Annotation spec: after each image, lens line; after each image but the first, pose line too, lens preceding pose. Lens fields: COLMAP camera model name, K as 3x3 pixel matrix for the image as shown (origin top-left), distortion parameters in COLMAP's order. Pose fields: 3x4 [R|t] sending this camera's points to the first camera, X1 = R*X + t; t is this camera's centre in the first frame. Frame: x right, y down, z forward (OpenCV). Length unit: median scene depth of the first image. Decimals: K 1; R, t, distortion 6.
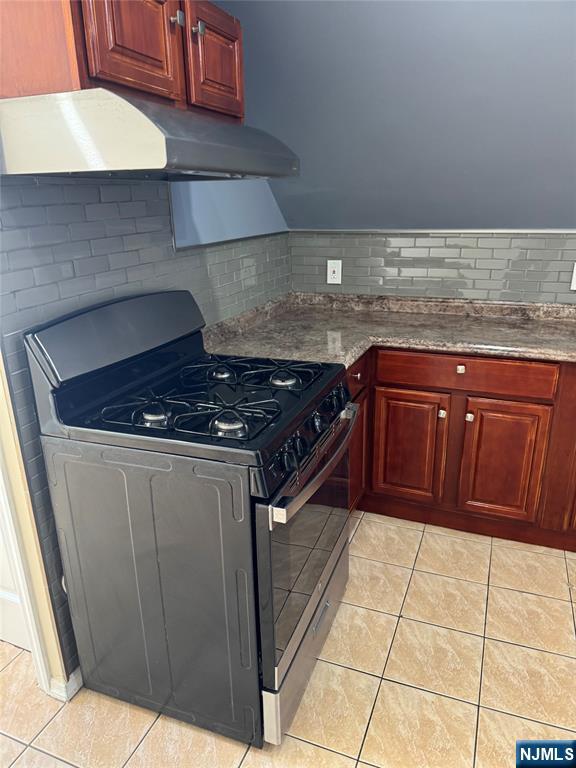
lens RADIAL K [[535.2, 0, 284.8], [0, 535.2, 385.2], [0, 0, 1]] dist [0.021933, -0.021973]
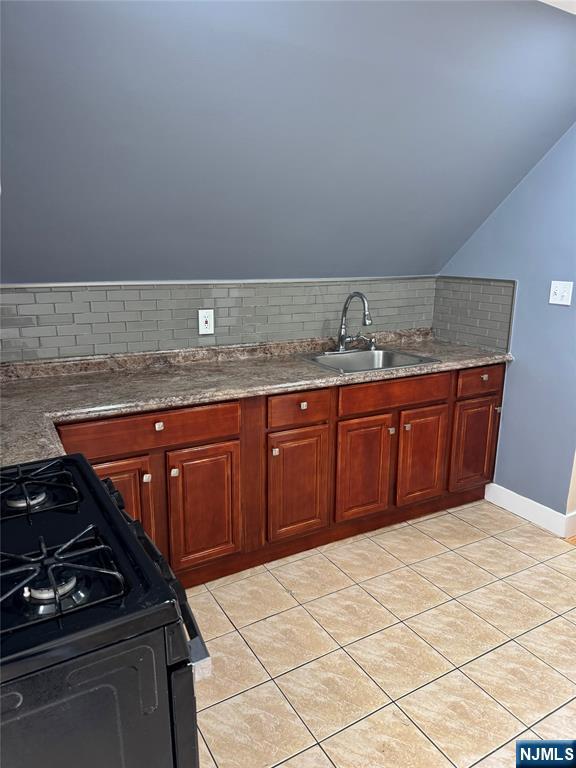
lens RADIAL K [[535.2, 0, 286.0], [0, 535.2, 379.8], [0, 0, 1]] dist [0.021933, -0.021973]
pose [[0.611932, -0.162793, 0.773975, -0.250855], [0.235315, 0.971746, 0.018343, -0.072644], [-0.755093, 0.170904, 0.632950, 0.209000]]
